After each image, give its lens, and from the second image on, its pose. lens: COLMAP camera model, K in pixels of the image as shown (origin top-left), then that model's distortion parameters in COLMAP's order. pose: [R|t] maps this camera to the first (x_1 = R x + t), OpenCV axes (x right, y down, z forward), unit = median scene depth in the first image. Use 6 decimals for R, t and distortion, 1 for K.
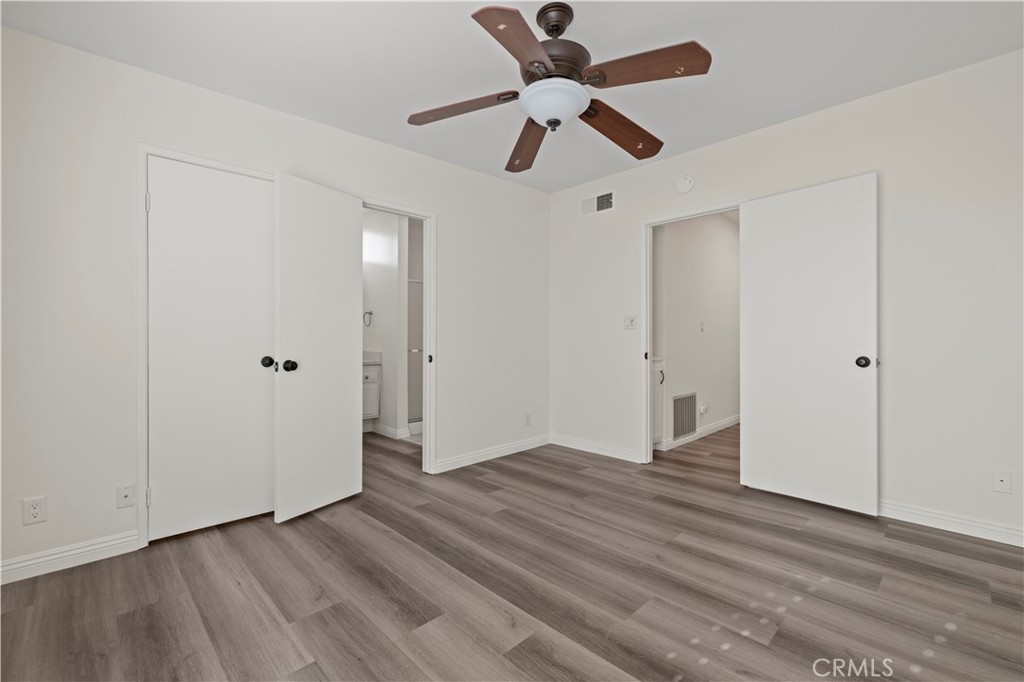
lens RADIAL K [[436.5, 0, 508.2], [0, 436.5, 337.4], [0, 0, 1]] dist [0.002297, 0.000184]
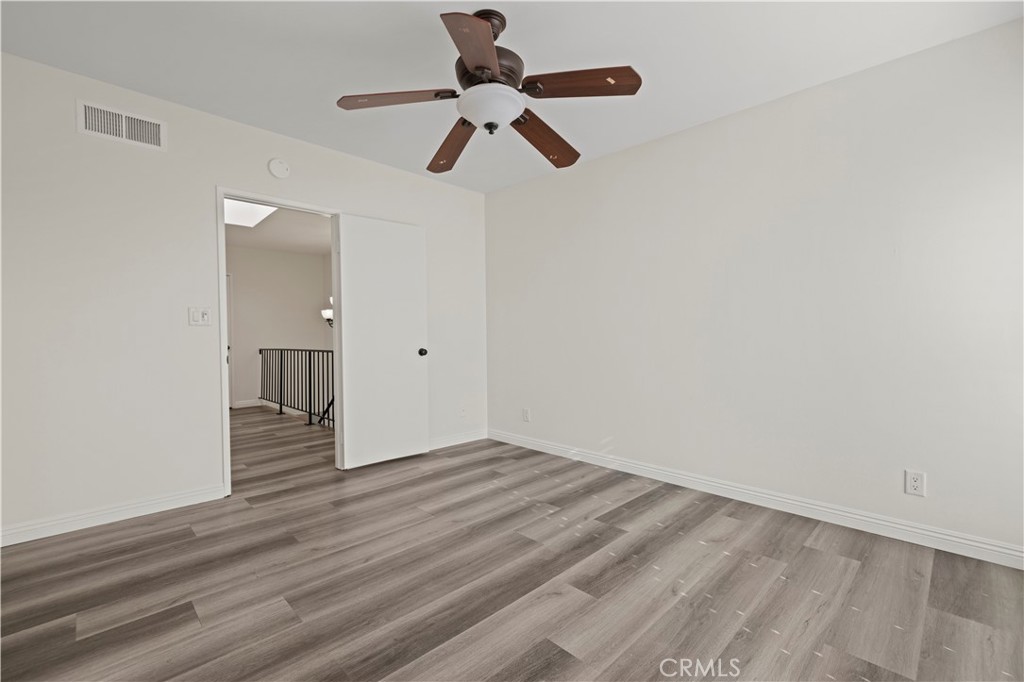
lens RADIAL K [[436.5, 0, 508.2], [0, 436.5, 337.4], [0, 0, 1]] dist [0.002297, 0.000184]
pose [[0.013396, -0.001689, 0.999909, -0.689486], [0.006741, 0.999976, 0.001599, 0.006495], [-0.999888, 0.006719, 0.013407, 0.700578]]
